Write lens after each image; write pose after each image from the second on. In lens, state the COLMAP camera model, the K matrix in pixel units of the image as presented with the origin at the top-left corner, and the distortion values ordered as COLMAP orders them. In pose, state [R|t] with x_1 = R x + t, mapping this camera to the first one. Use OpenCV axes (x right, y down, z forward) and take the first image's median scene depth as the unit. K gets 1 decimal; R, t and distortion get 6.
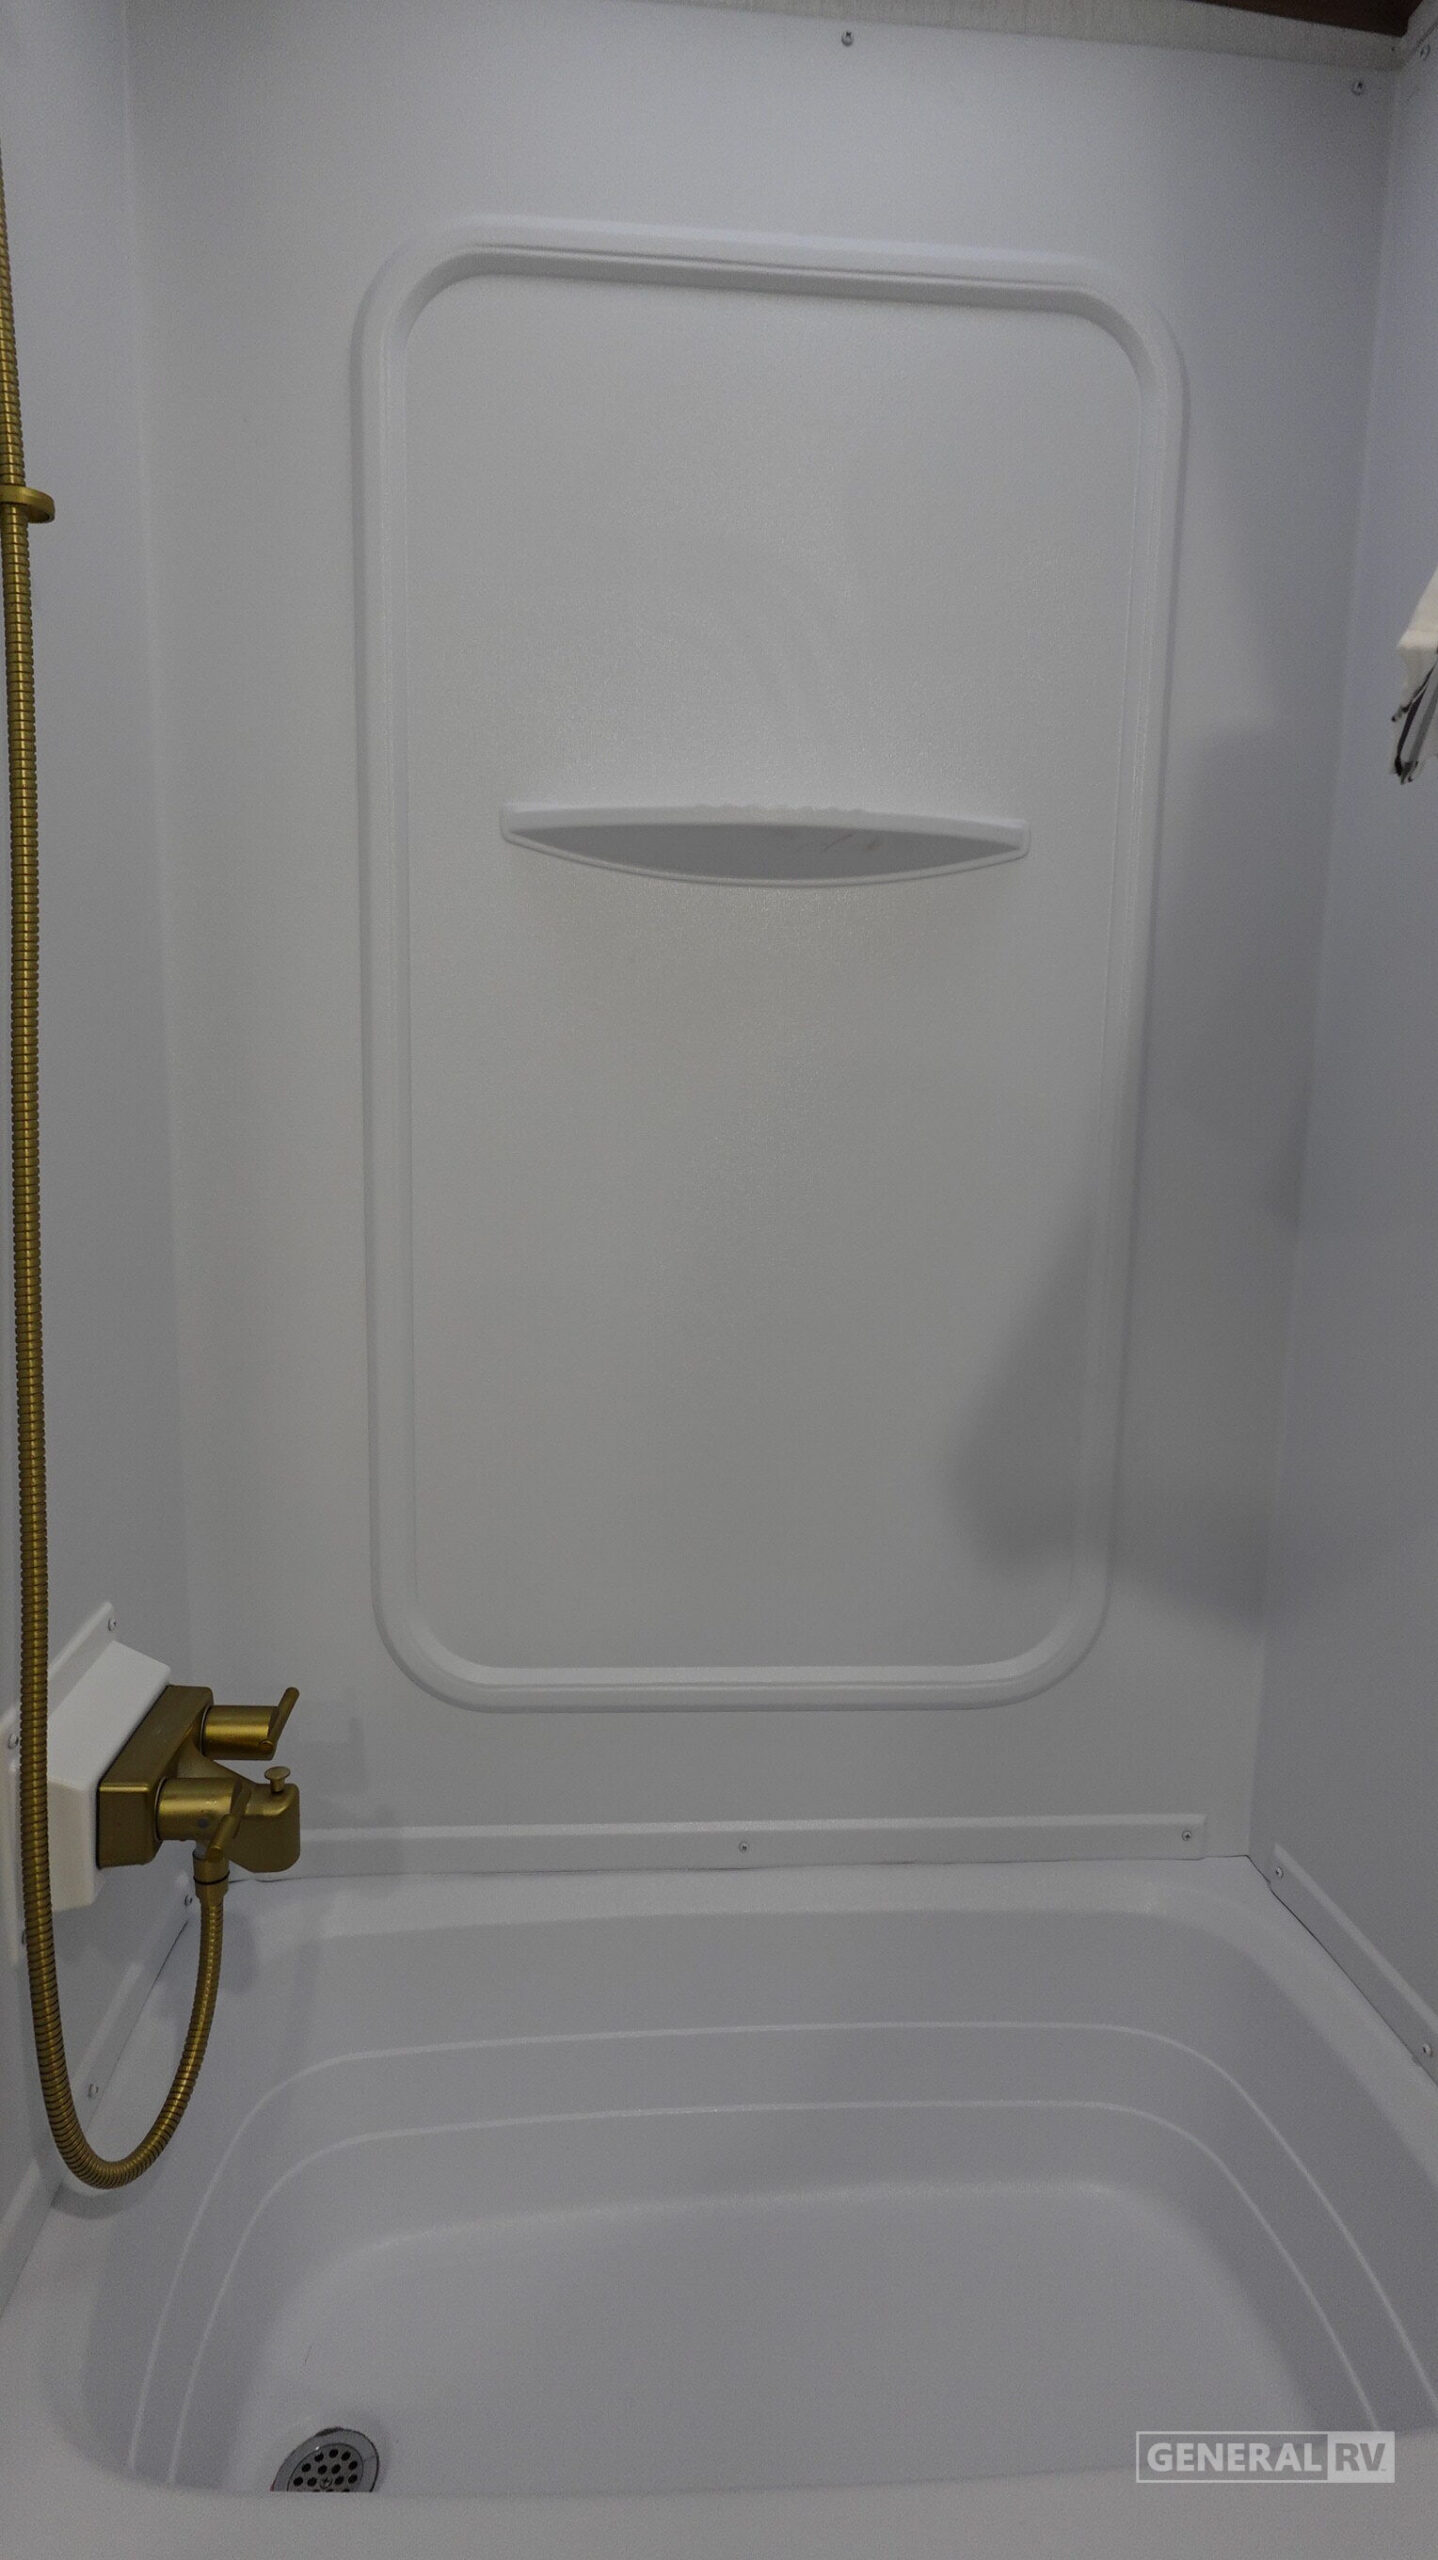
lens RADIAL K [[1506.0, 0, 718.2], [0, 1506.0, 1245.9], [0, 0, 1]] dist [-0.010734, 0.006612]
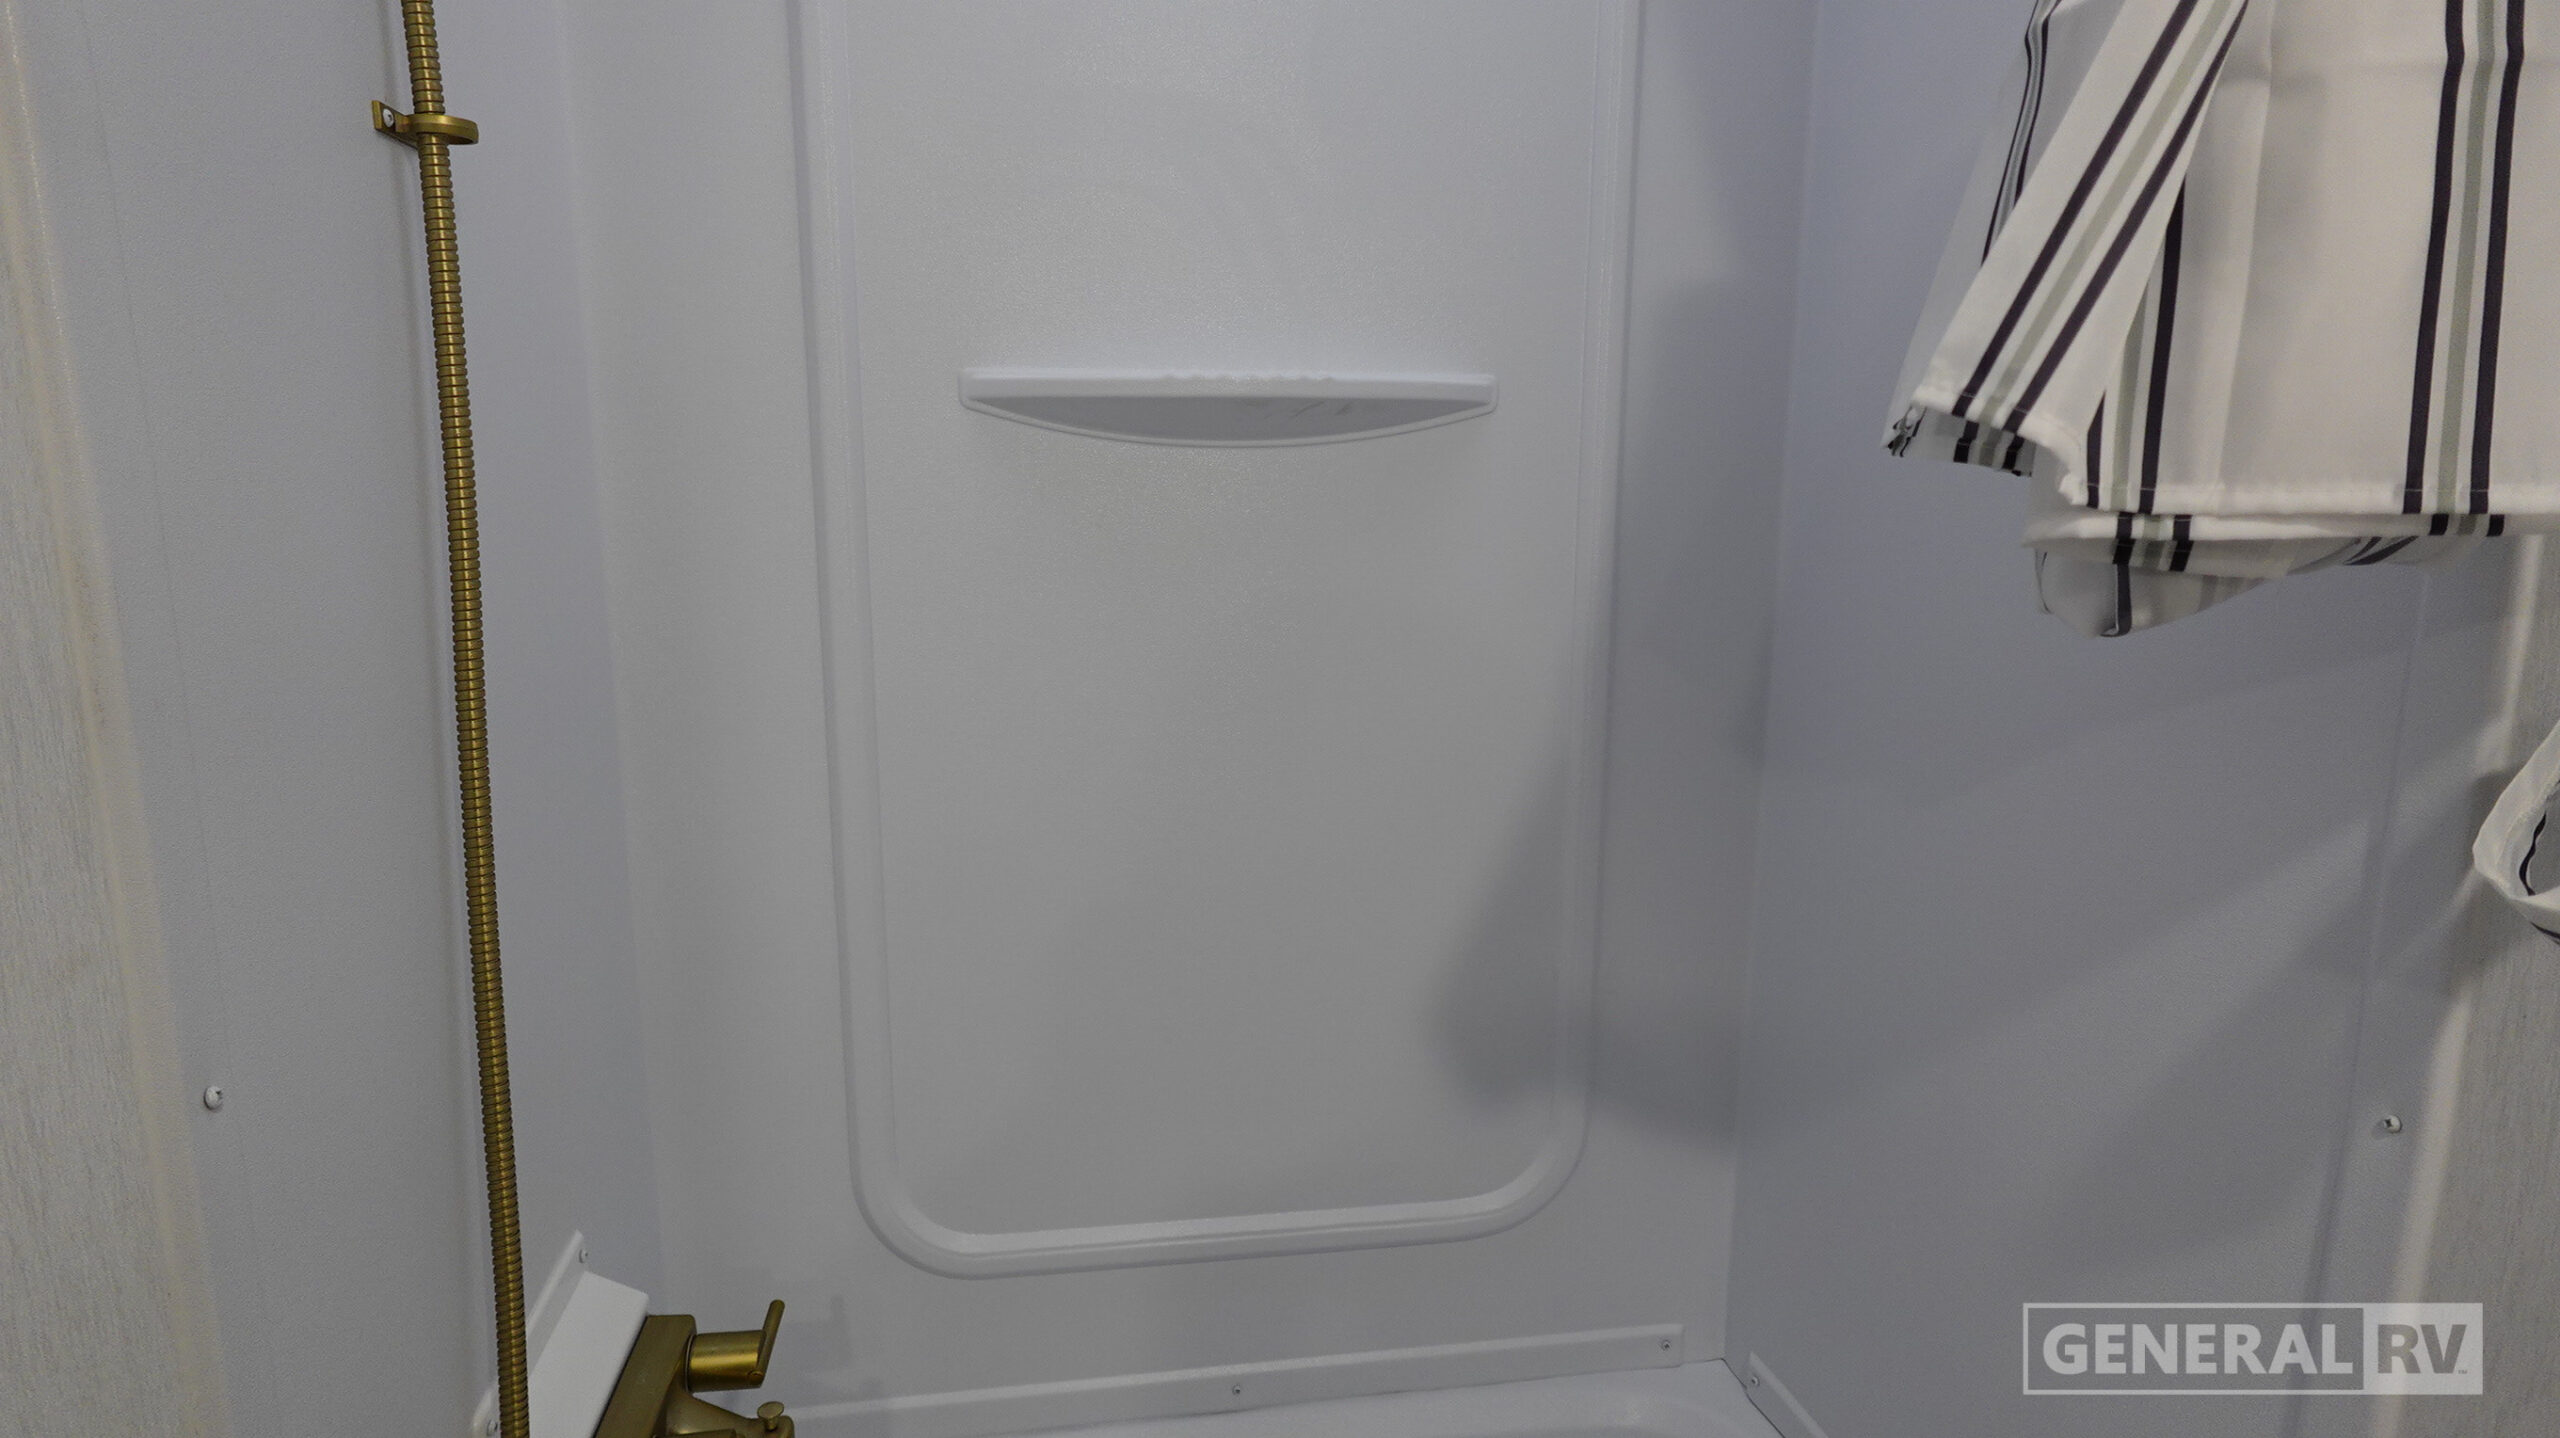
lens RADIAL K [[1506.0, 0, 1297.8], [0, 1506.0, 724.4], [0, 0, 1]] dist [-0.010734, 0.006612]
pose [[0.995475, -0.032376, 0.089333, -0.021962], [0.029444, 0.998990, 0.033951, -0.095641], [-0.090342, -0.031167, 0.995423, 0.013628]]
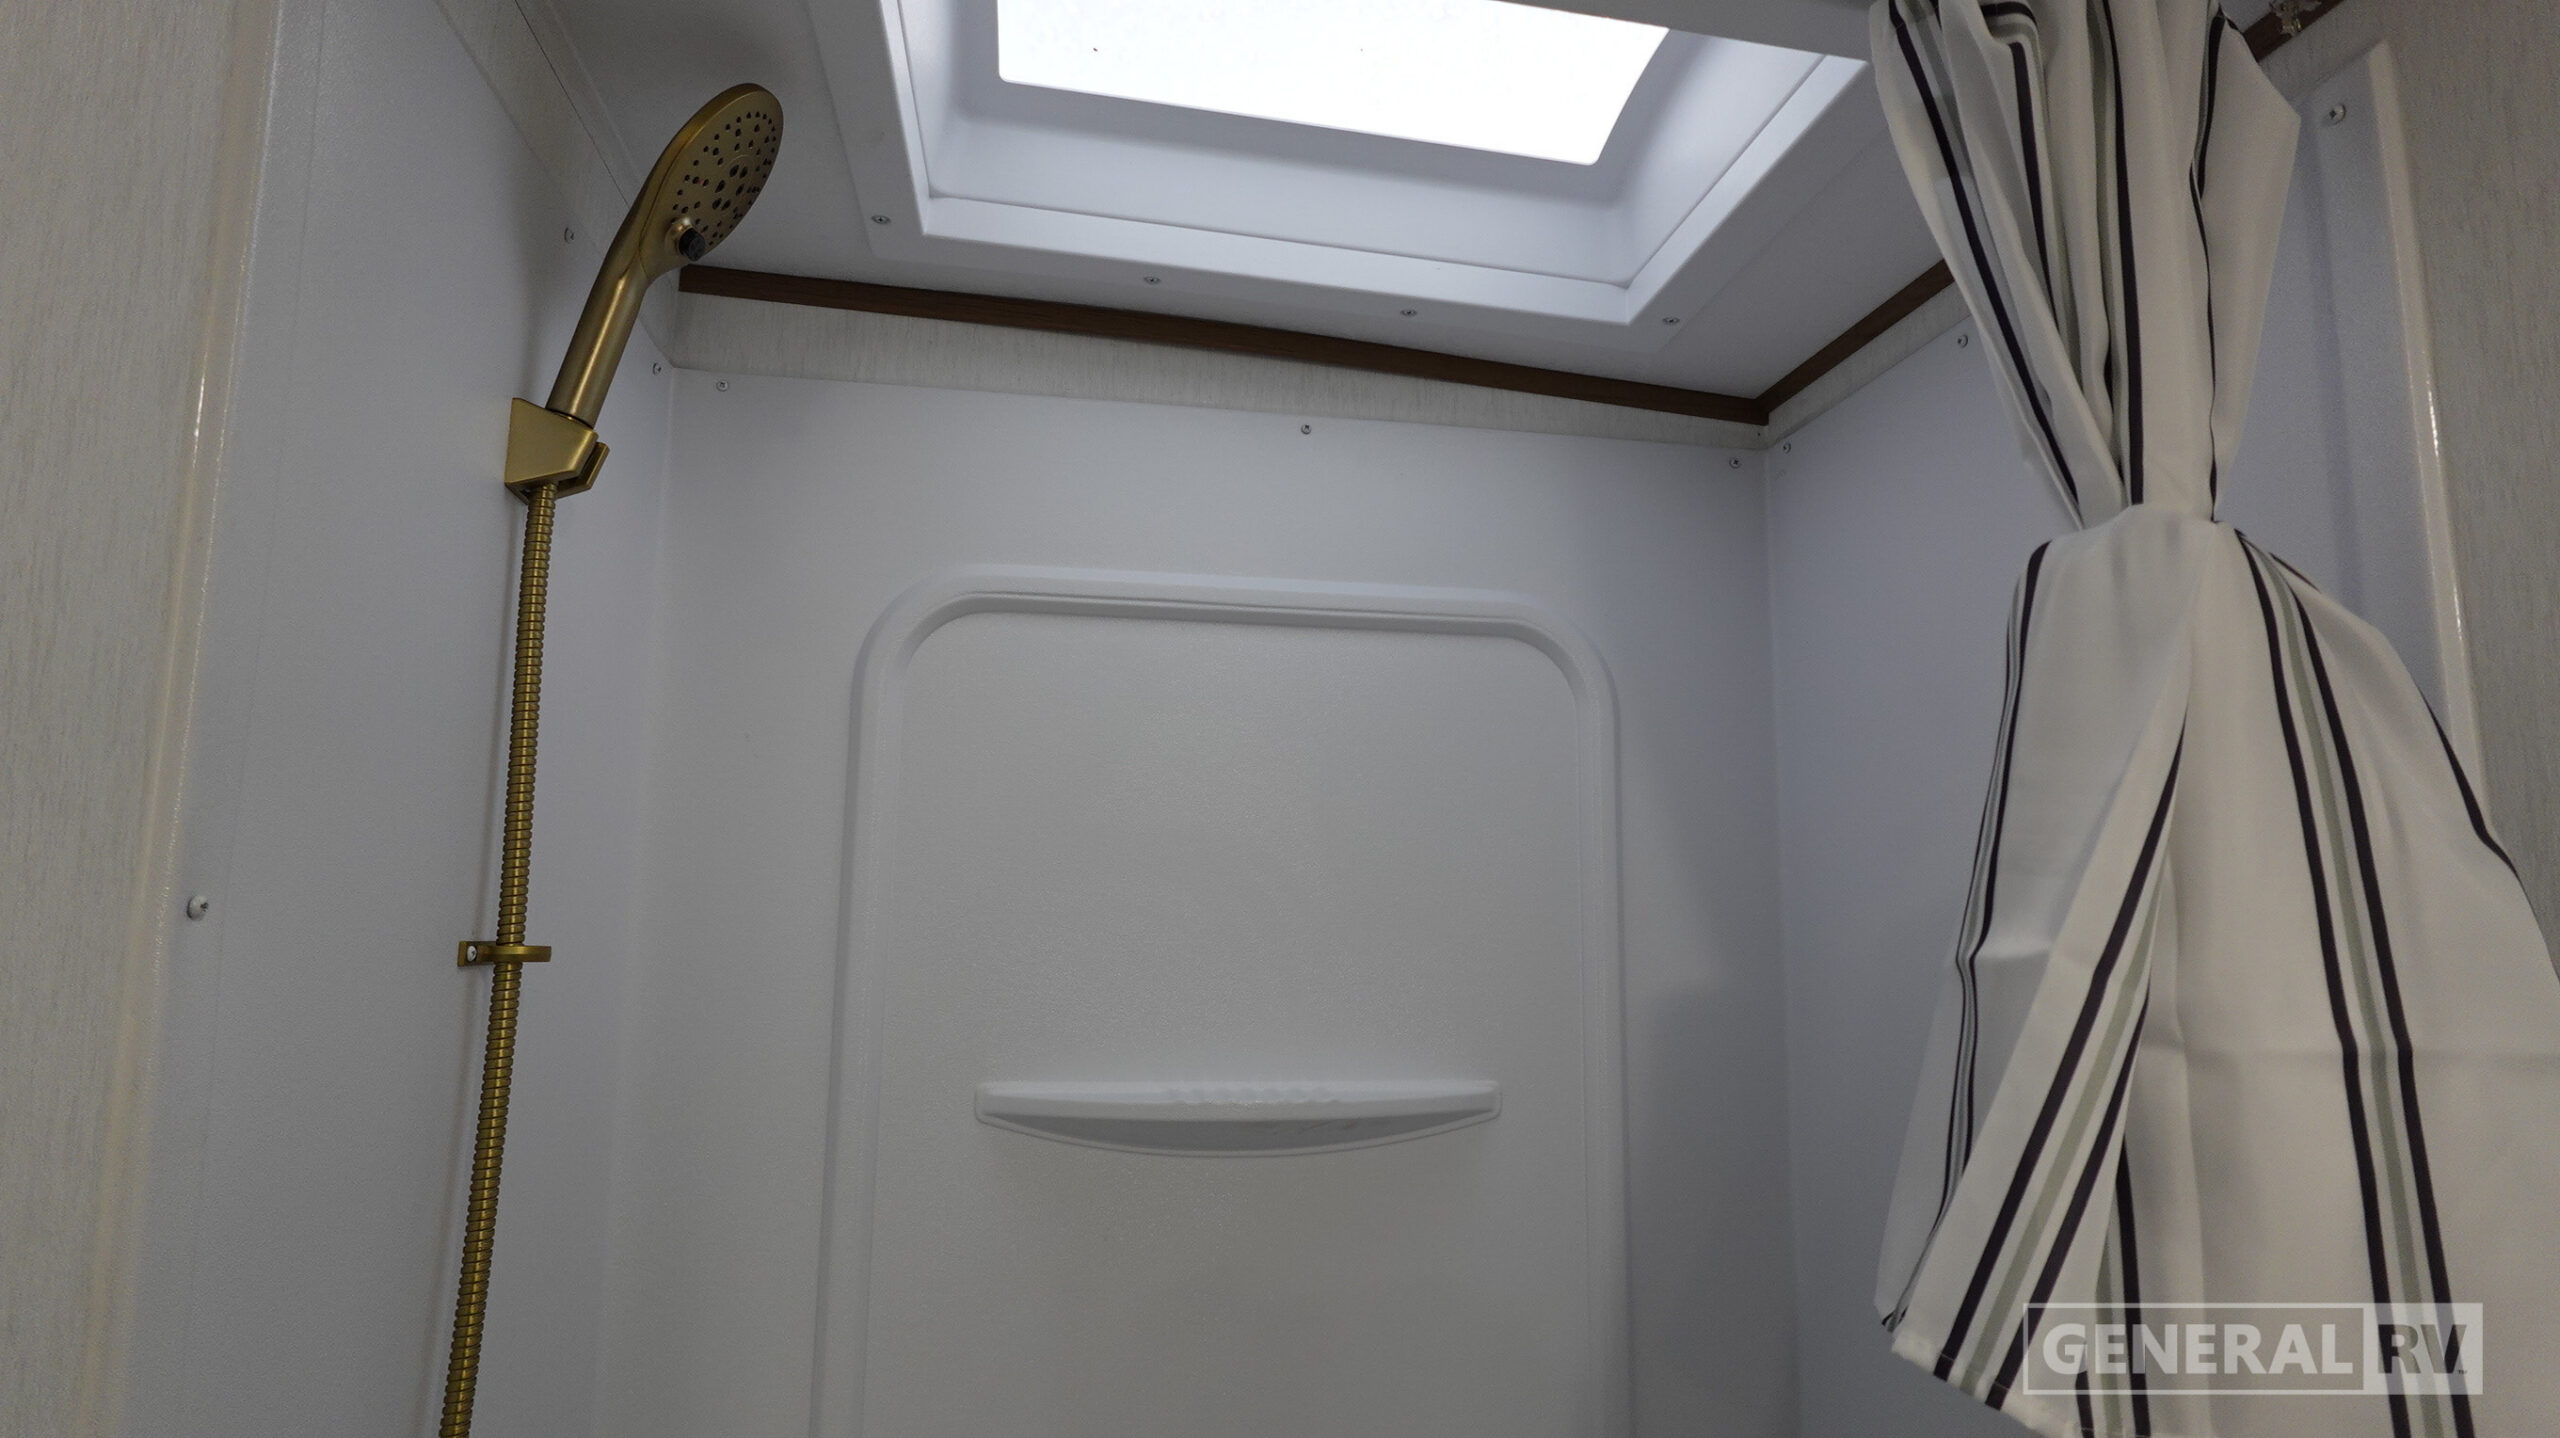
lens RADIAL K [[1506.0, 0, 1289.9], [0, 1506.0, 723.0], [0, 0, 1]] dist [-0.010734, 0.006612]
pose [[0.996852, 0.002988, 0.079226, -0.017126], [0.022404, 0.947943, -0.317651, -0.205109], [-0.076051, 0.318426, 0.944892, -0.030682]]
